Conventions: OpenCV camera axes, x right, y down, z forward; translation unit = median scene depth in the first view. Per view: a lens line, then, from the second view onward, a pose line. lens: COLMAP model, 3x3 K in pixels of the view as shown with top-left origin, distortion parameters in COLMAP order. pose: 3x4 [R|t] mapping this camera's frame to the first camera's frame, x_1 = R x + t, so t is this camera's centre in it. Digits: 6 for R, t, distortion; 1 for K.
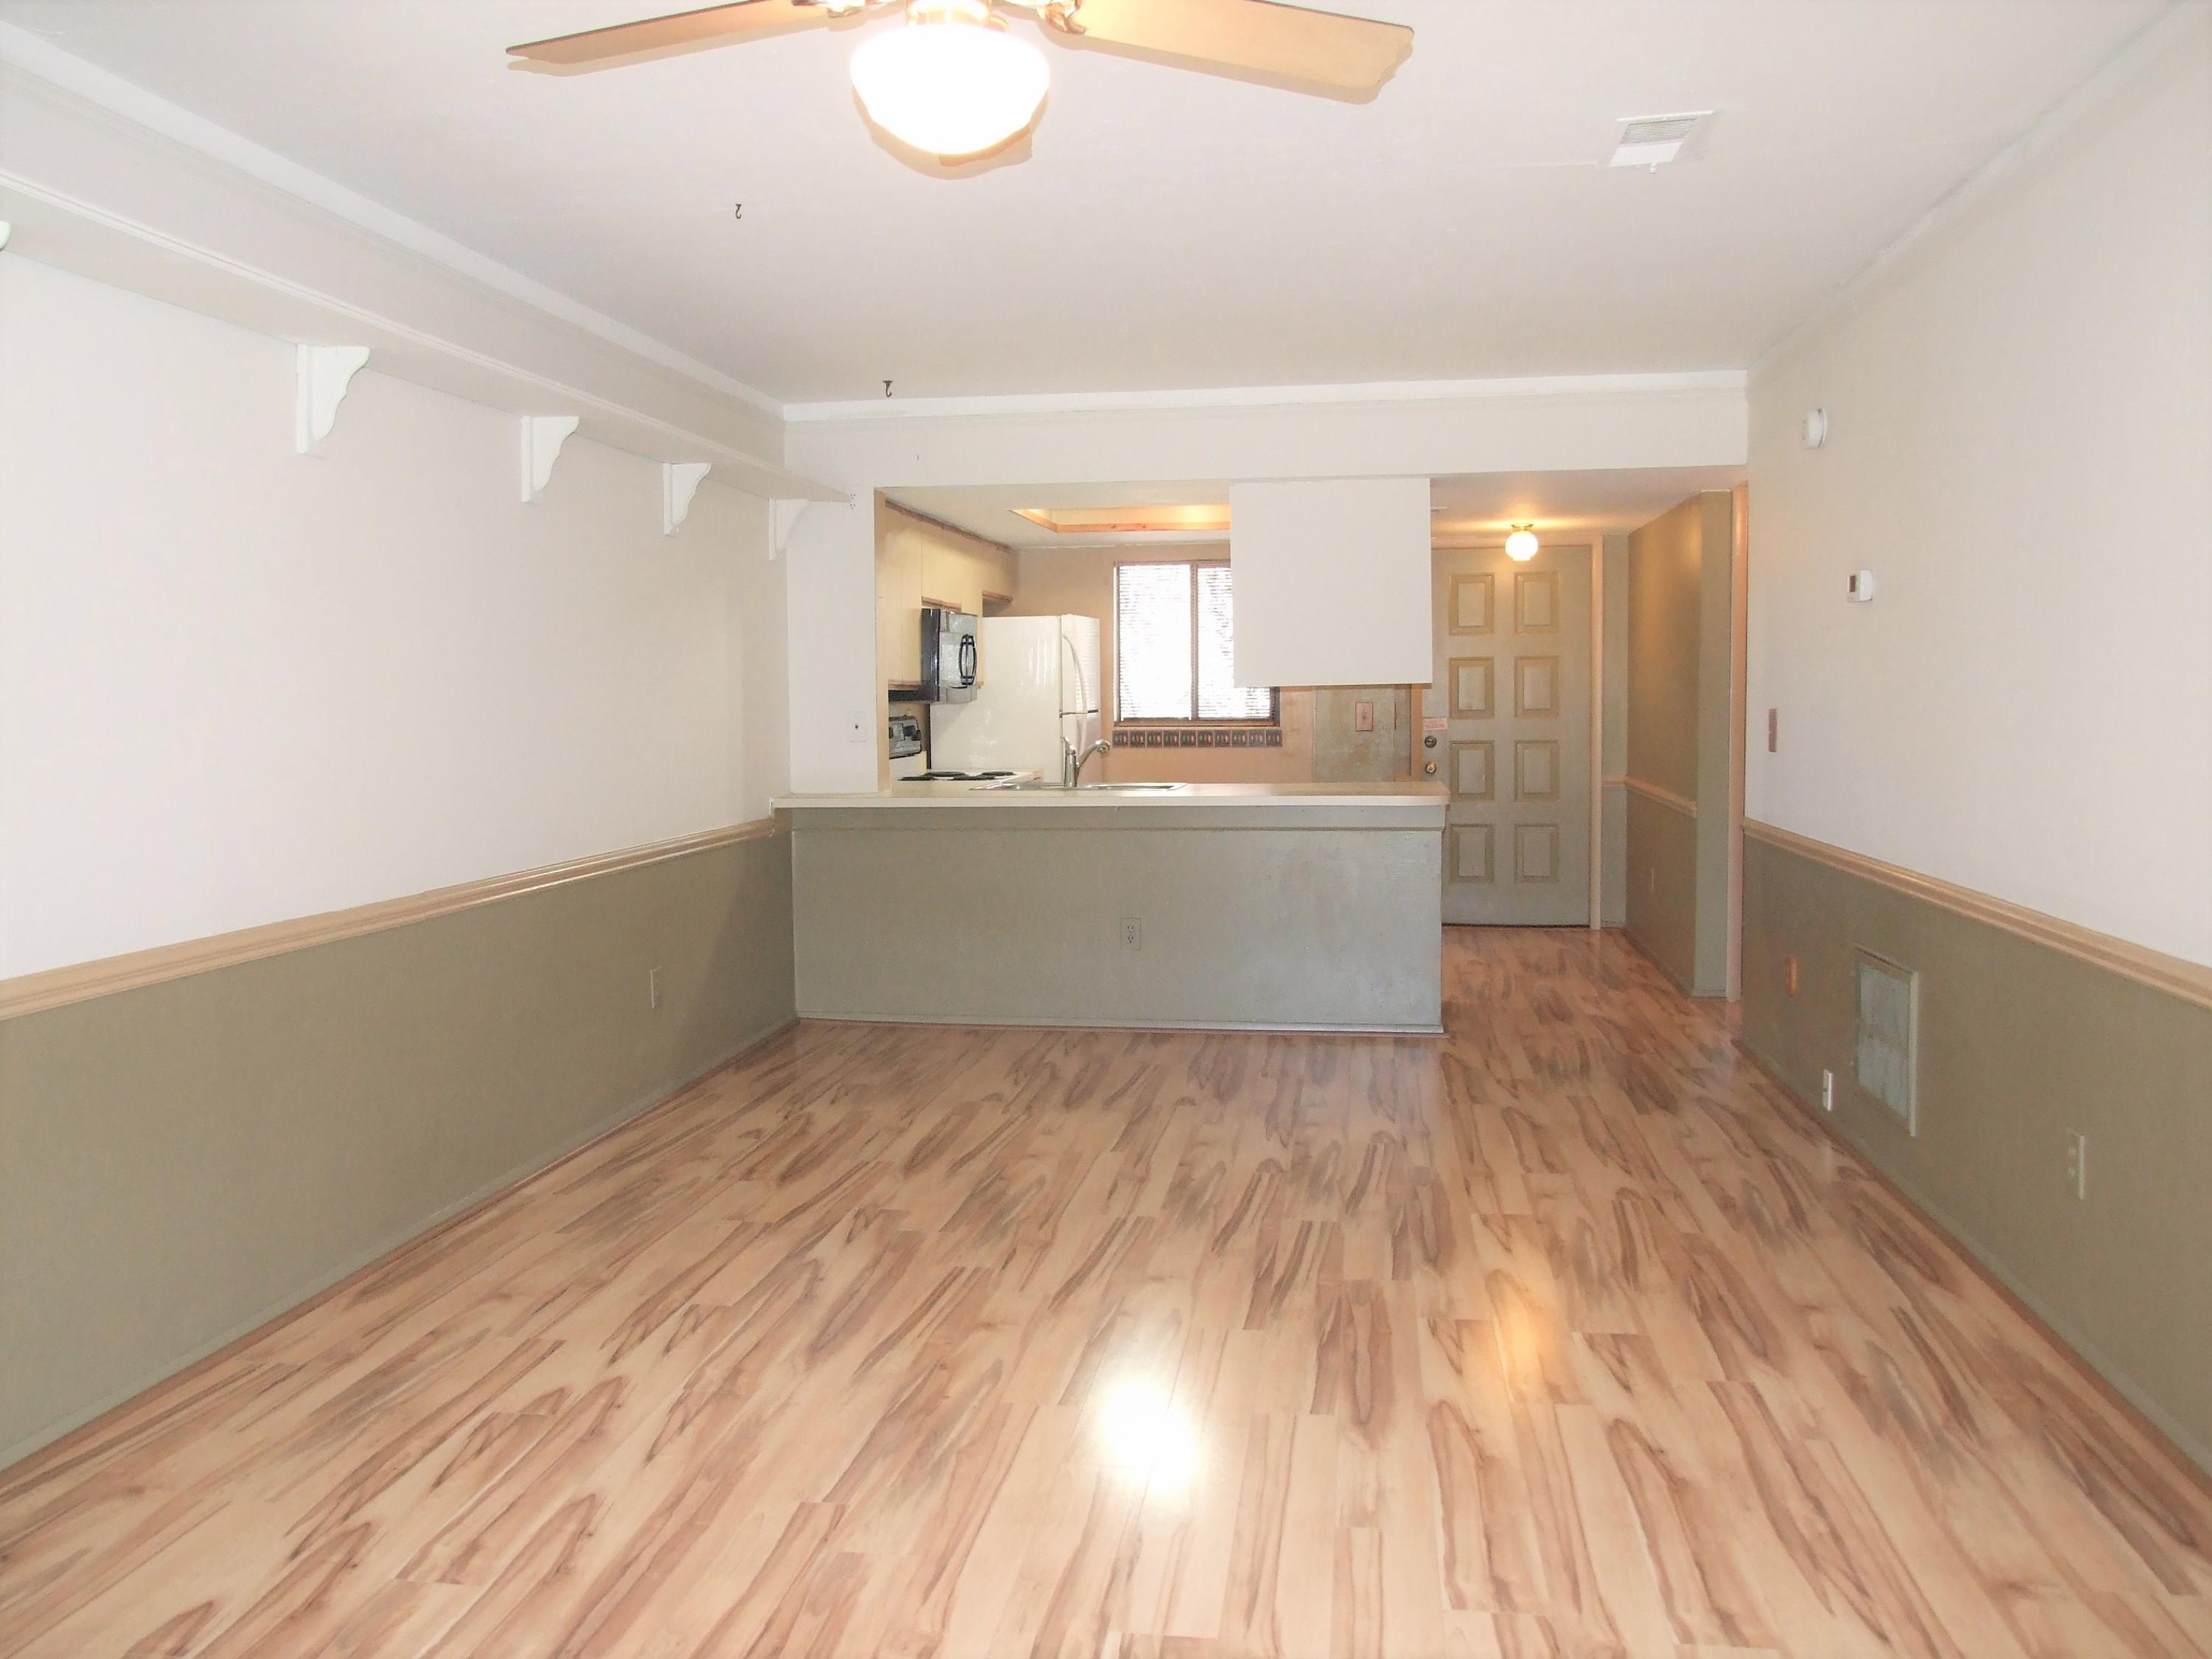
lens RADIAL K [[1786.6, 0, 1101.4], [0, 1786.6, 790.4], [0, 0, 1]] dist [-0.043517, 0.037312]
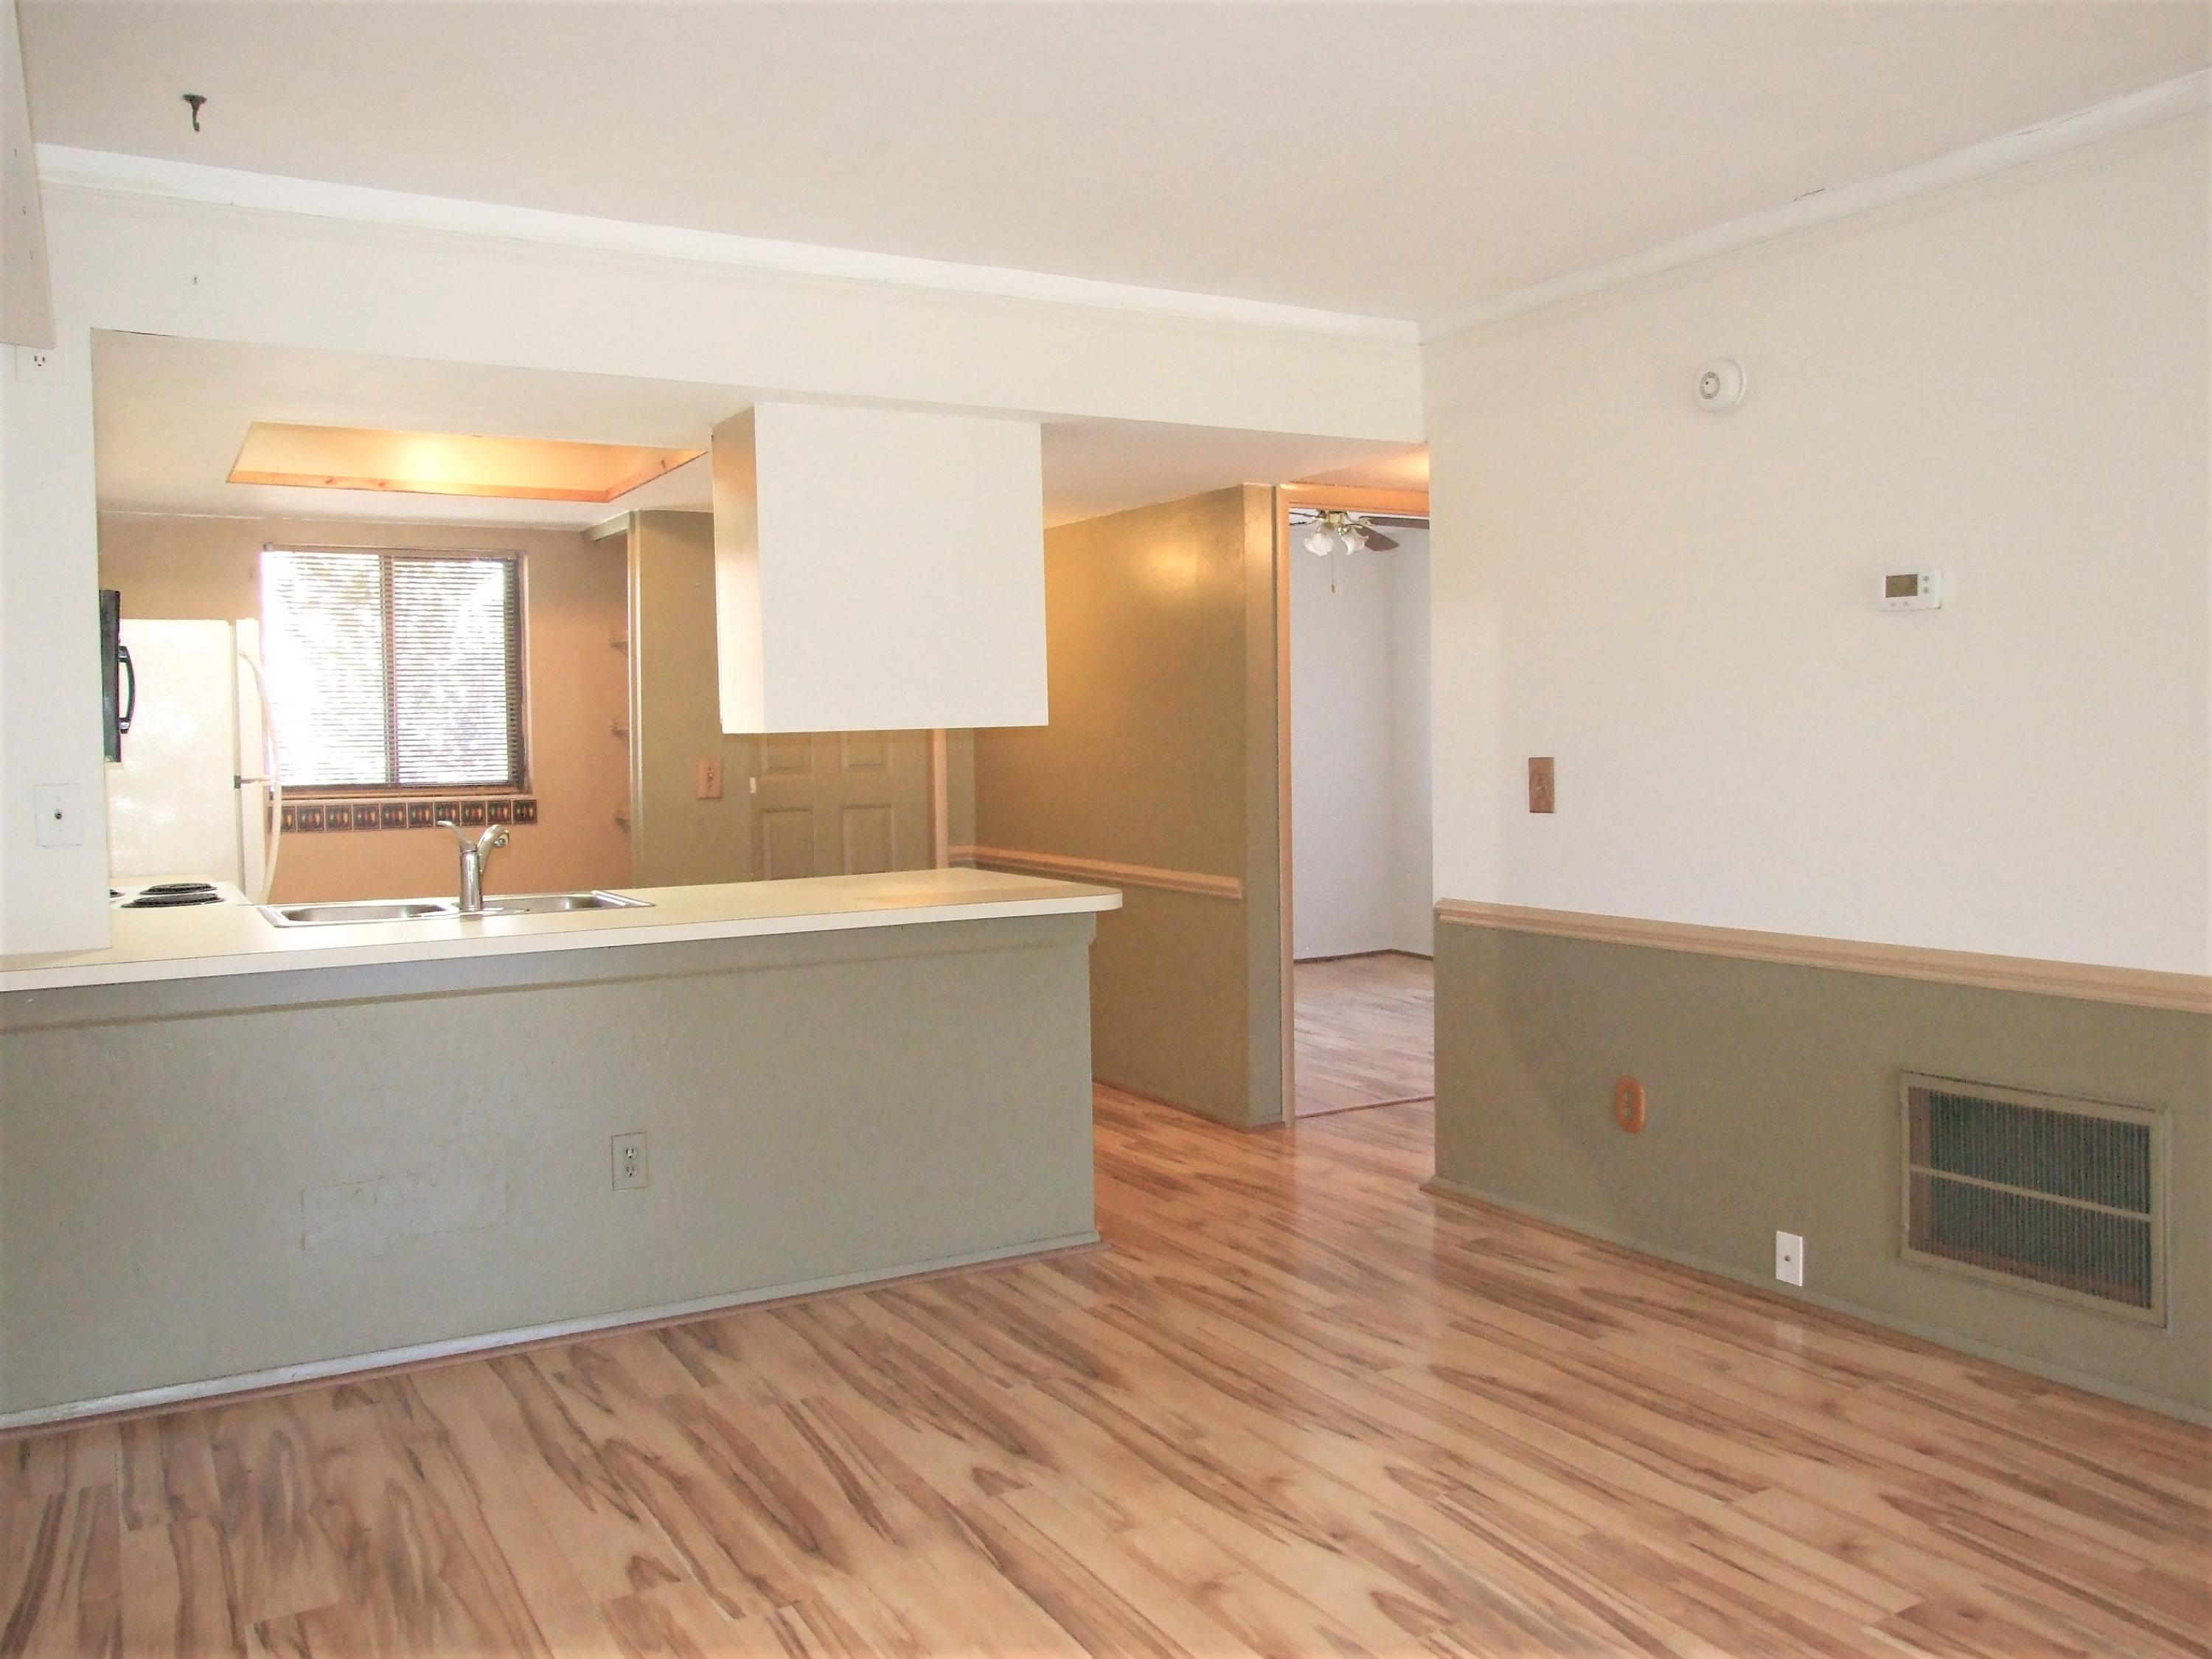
lens RADIAL K [[1786.6, 0, 1101.4], [0, 1786.6, 790.4], [0, 0, 1]] dist [-0.043517, 0.037312]
pose [[0.777967, -0.020177, 0.627981, -0.362423], [0.040624, 0.999008, -0.018229, -0.035863], [-0.626990, 0.039693, 0.778015, 0.746883]]
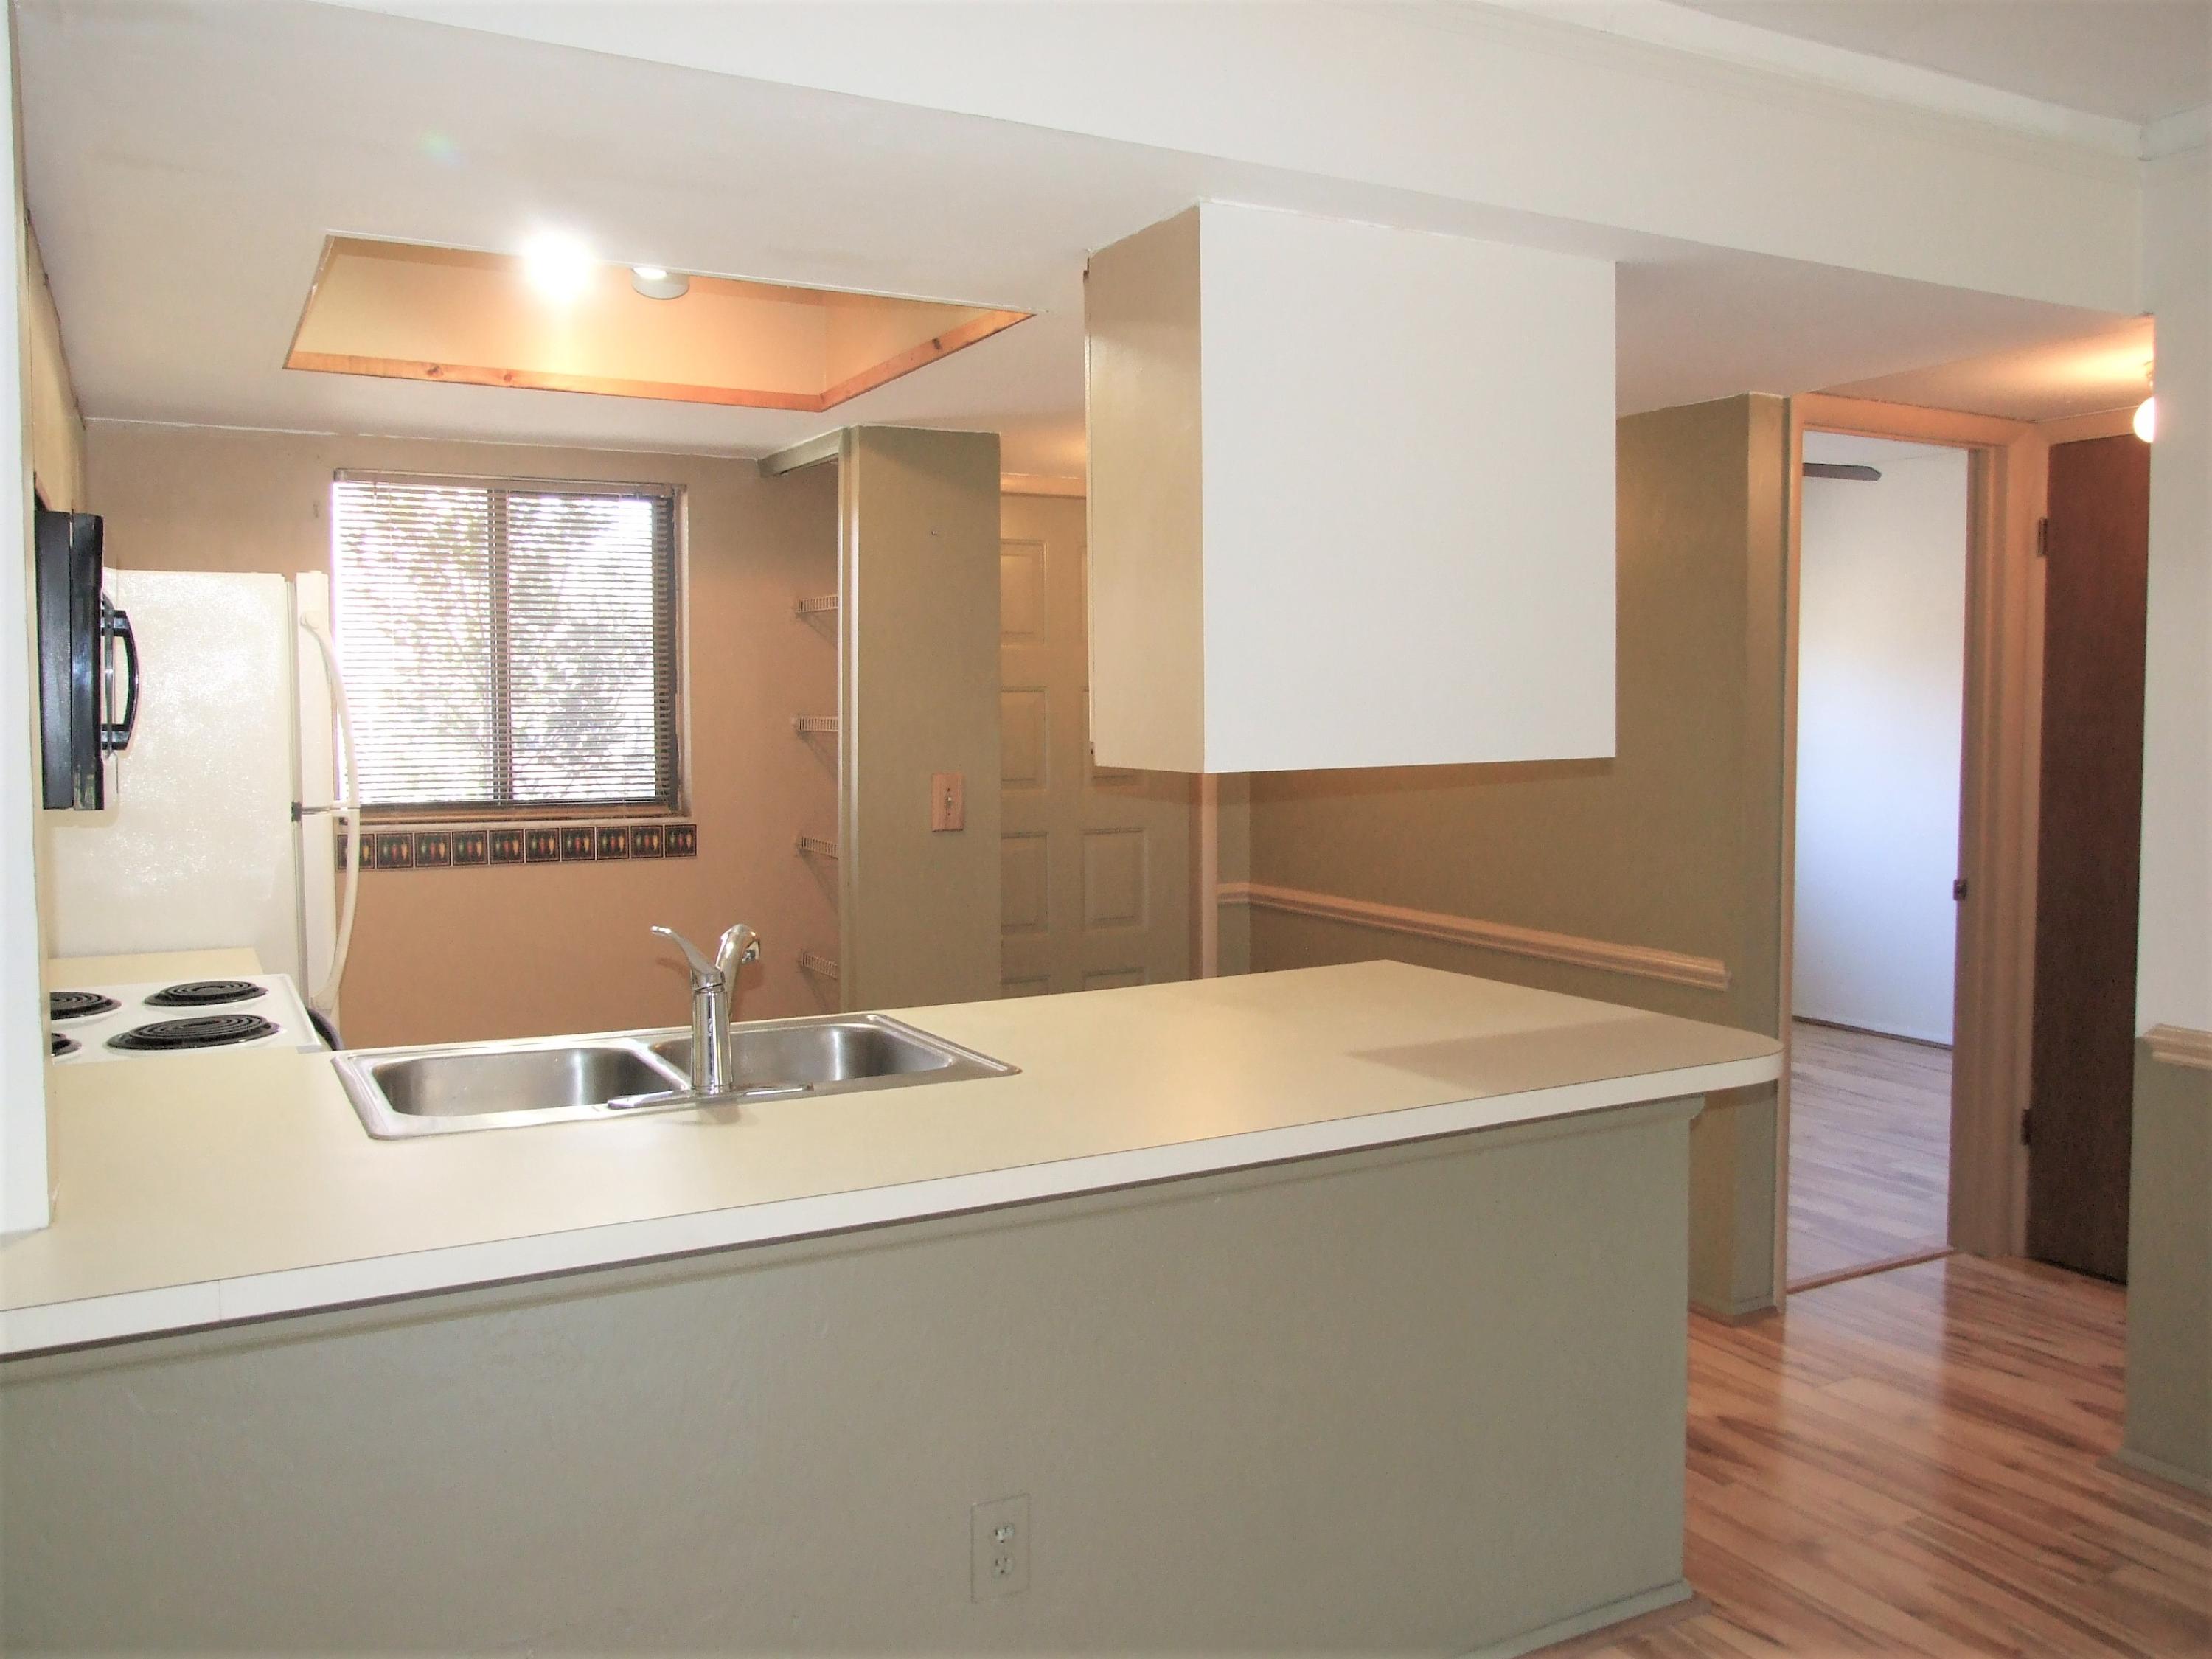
lens RADIAL K [[1786.6, 0, 1101.4], [0, 1786.6, 790.4], [0, 0, 1]] dist [-0.043517, 0.037312]
pose [[0.793372, -0.019839, 0.608414, -0.262458], [0.028322, 0.999589, -0.004337, -0.085323], [-0.608078, 0.020673, 0.793608, 1.191697]]
